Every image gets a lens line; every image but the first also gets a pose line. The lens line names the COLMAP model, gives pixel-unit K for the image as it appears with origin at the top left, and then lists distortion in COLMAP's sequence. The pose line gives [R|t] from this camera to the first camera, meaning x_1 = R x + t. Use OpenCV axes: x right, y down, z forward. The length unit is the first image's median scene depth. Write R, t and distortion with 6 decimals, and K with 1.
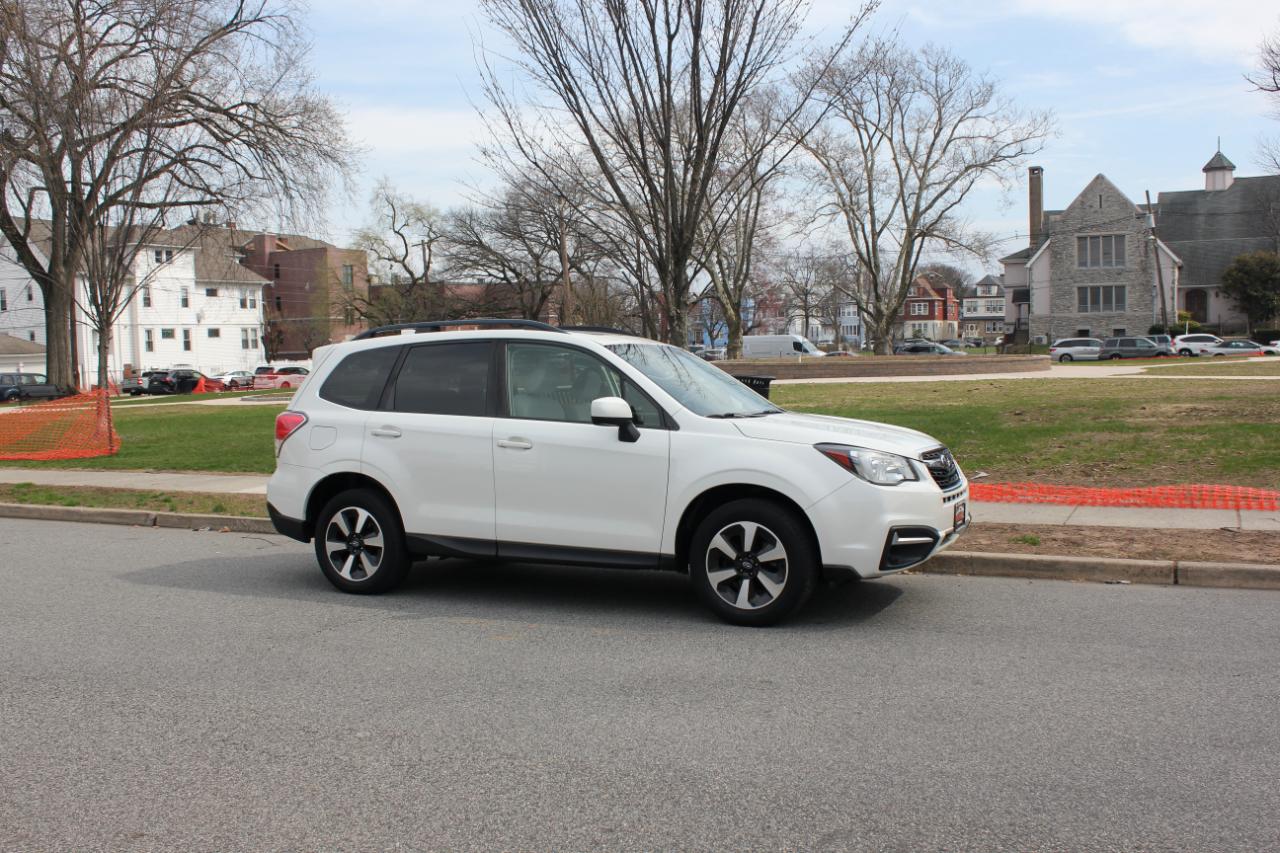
lens RADIAL K [[1217.9, 0, 633.1], [0, 1217.9, 476.4], [0, 0, 1]] dist [-0.091128, 0.000000]
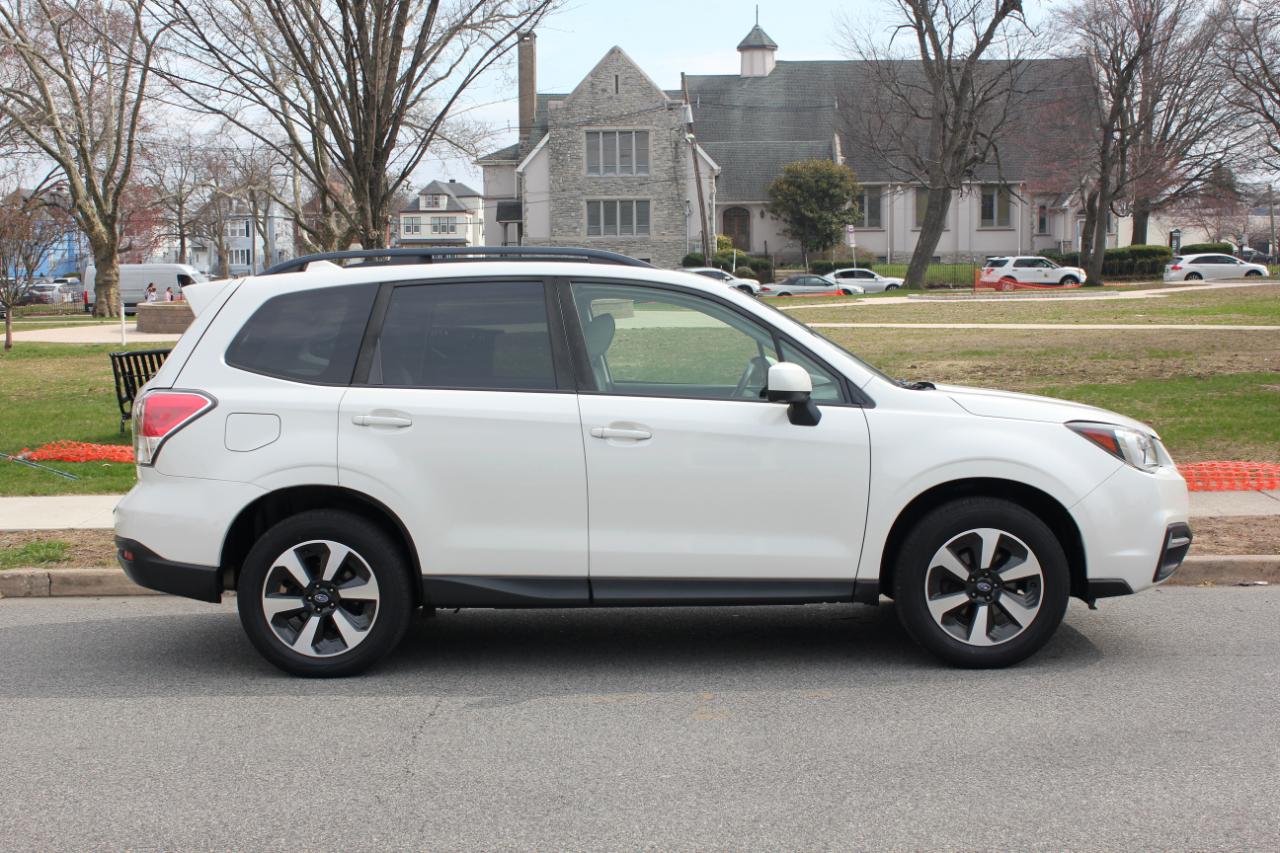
lens RADIAL K [[1803.7, 0, 621.0], [0, 1803.7, 385.6], [0, 0, 1]] dist [-0.031038, 0.000000]
pose [[0.903568, -0.015017, 0.428182, -0.531625], [0.035579, 0.998564, -0.040060, -0.012699], [-0.426966, 0.051431, 0.902804, 0.086459]]
